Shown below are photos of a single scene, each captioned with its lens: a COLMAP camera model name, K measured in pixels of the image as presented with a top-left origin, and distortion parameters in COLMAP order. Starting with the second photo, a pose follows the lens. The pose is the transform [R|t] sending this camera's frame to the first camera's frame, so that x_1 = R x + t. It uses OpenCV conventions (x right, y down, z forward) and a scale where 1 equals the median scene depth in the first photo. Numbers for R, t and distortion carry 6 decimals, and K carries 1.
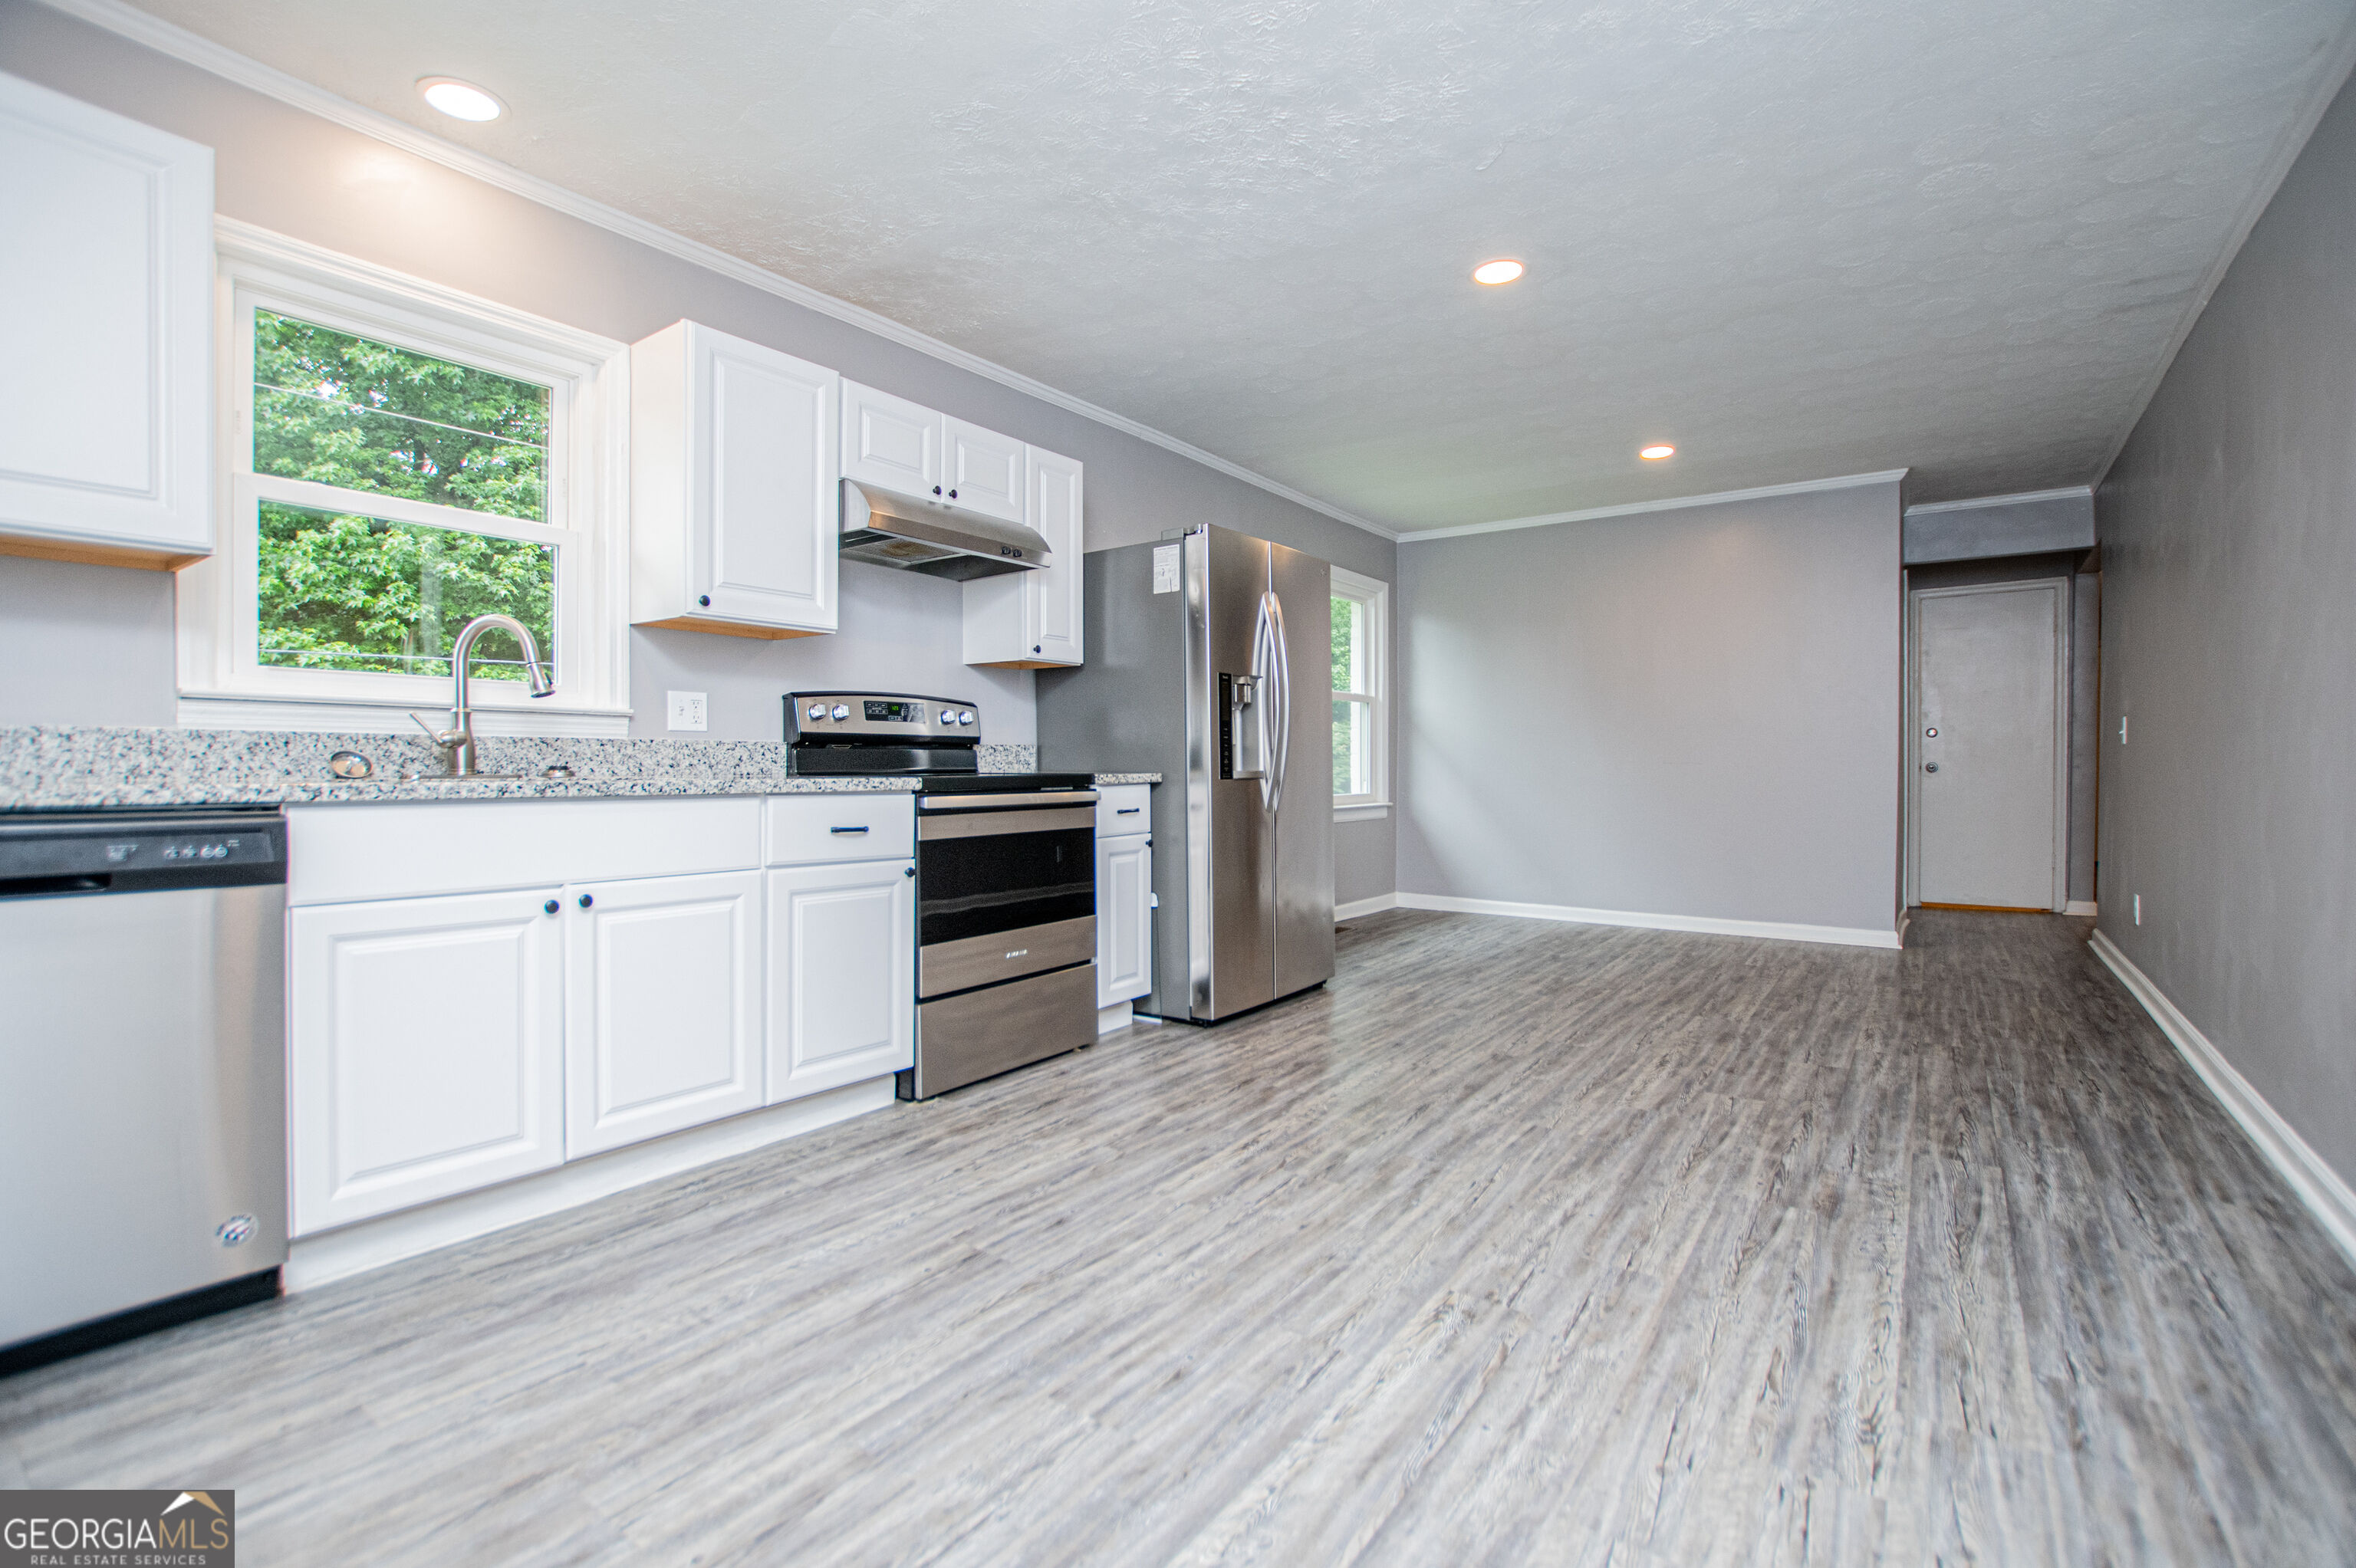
lens RADIAL K [[1056.1, 0, 1178.0], [0, 1056.1, 784.0], [0, 0, 1]] dist [-0.018613, -0.000216]
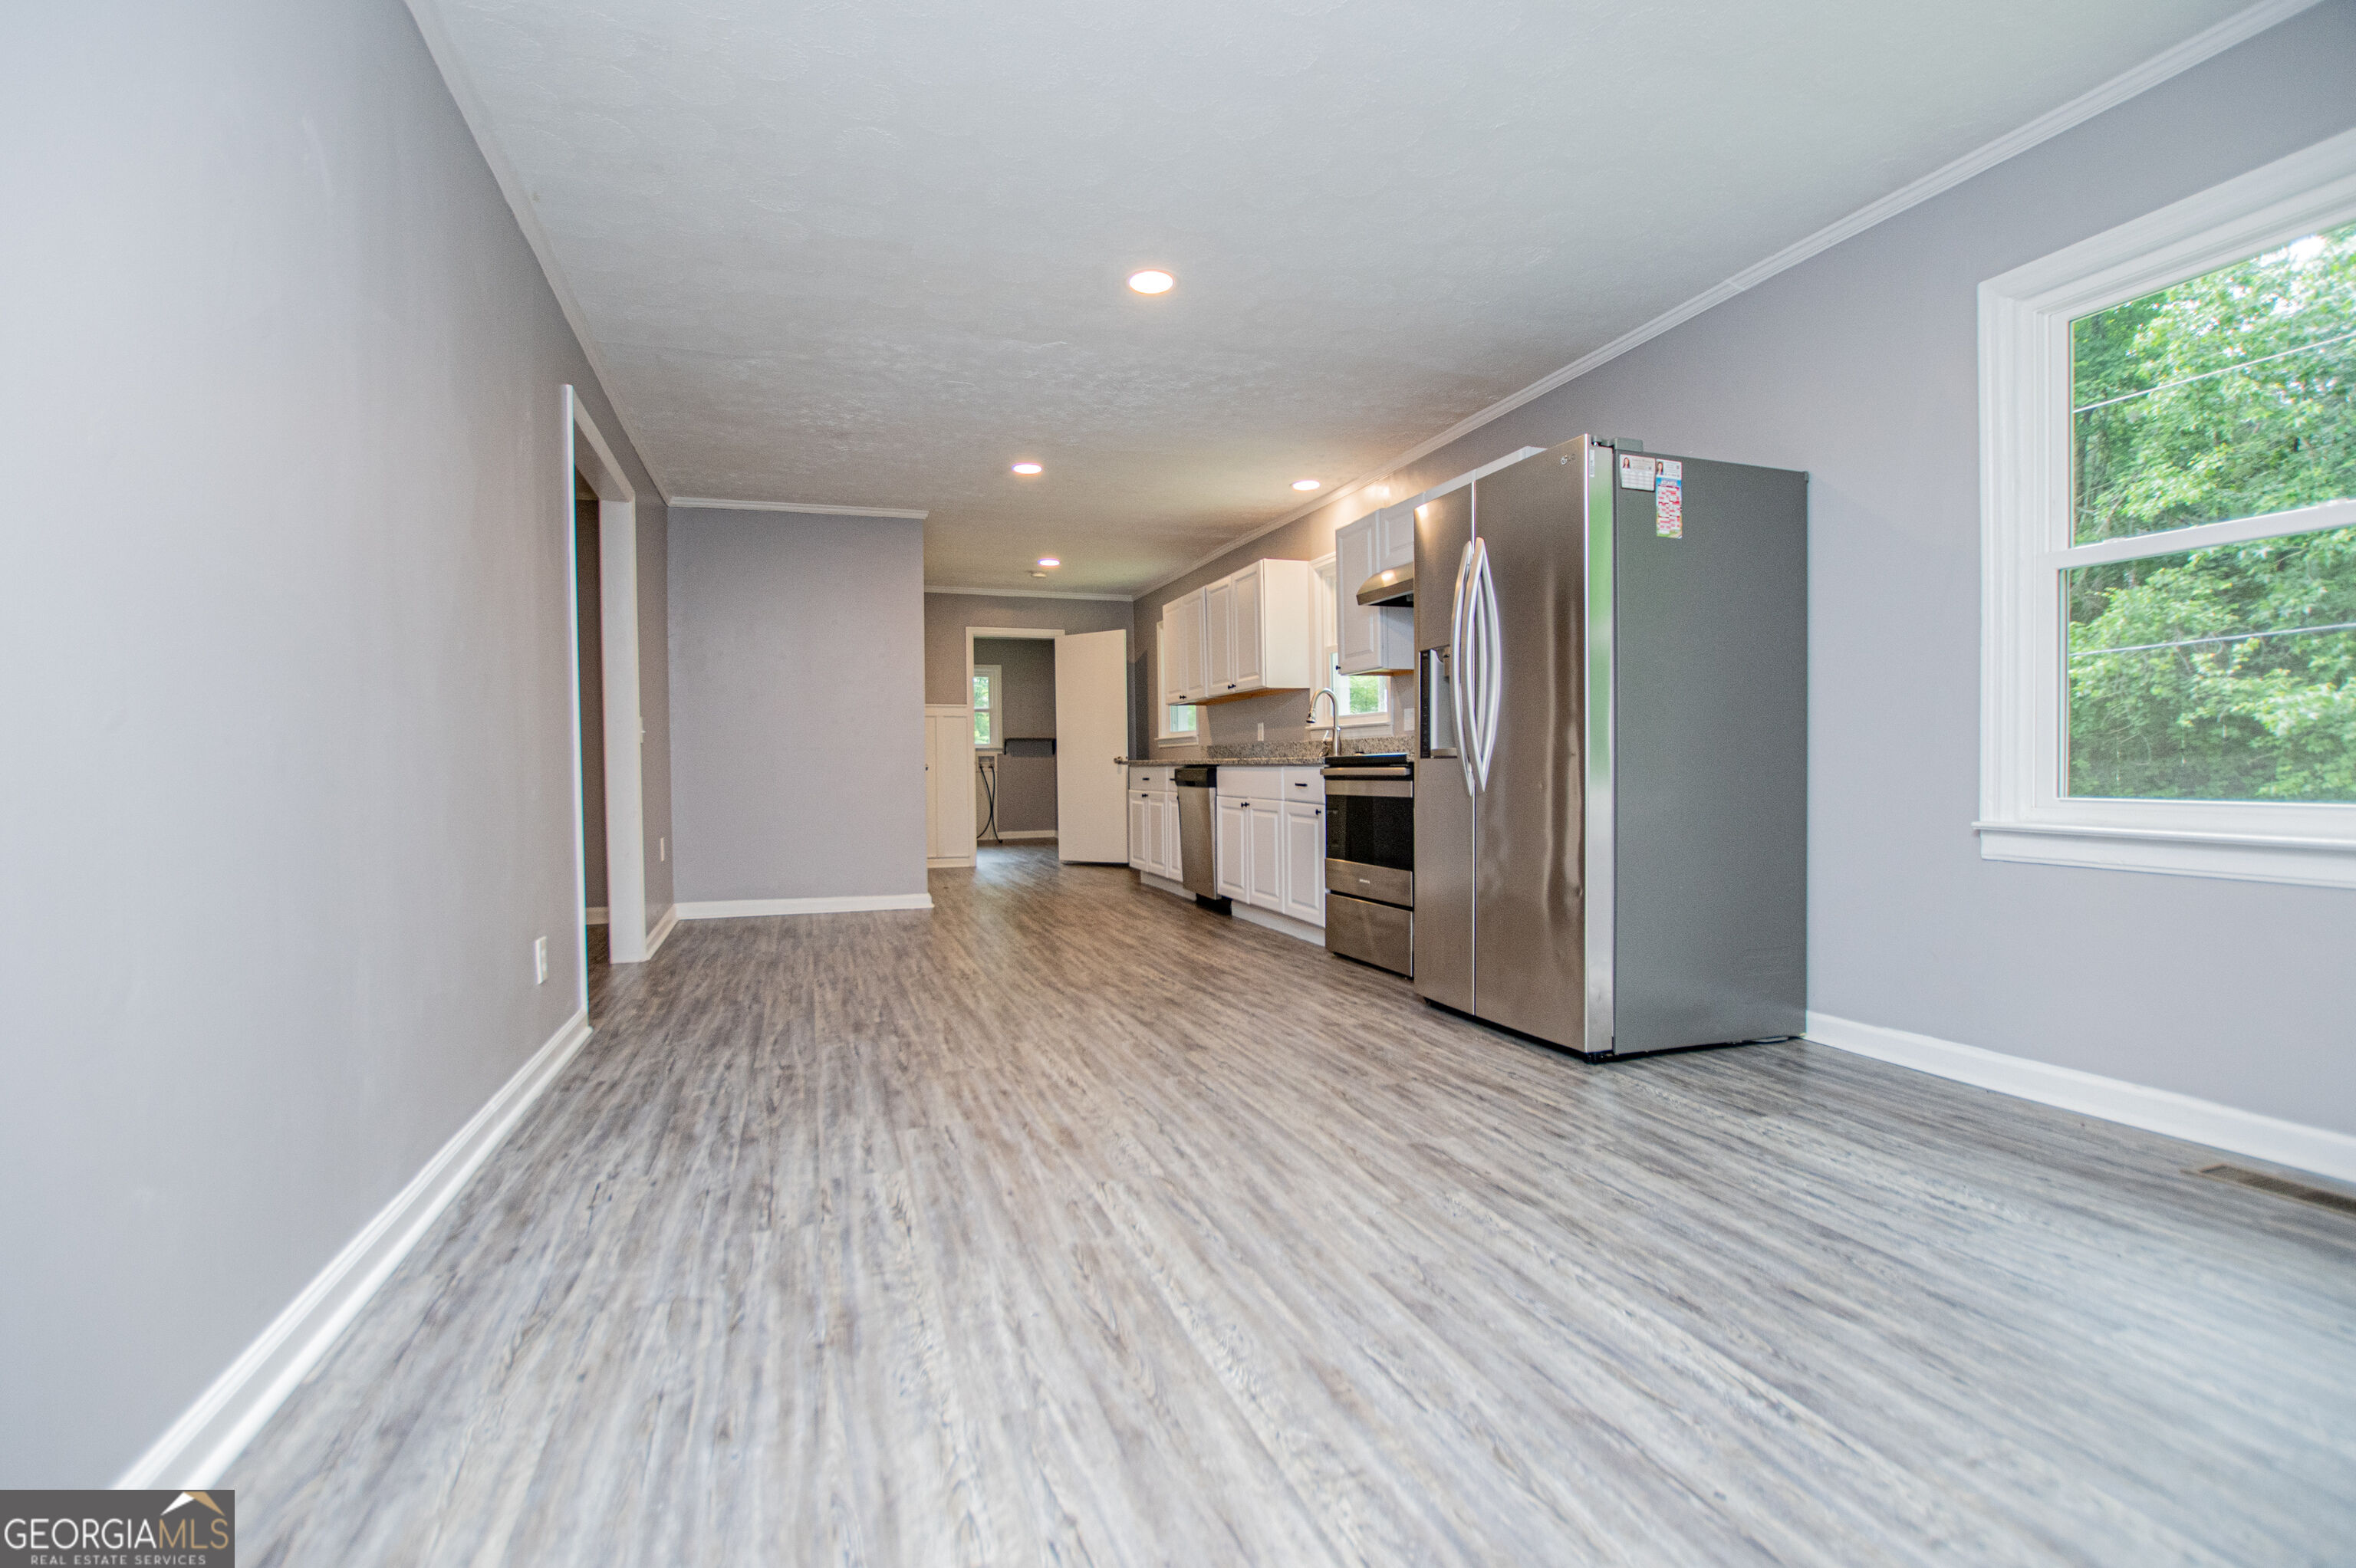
lens RADIAL K [[1056.1, 0, 1178.0], [0, 1056.1, 784.0], [0, 0, 1]] dist [-0.018613, -0.000216]
pose [[-0.570361, 0.018211, -0.821192, 1.326336], [-0.006639, 0.999619, 0.026779, -0.006695], [0.821367, 0.020726, -0.570023, 1.846586]]
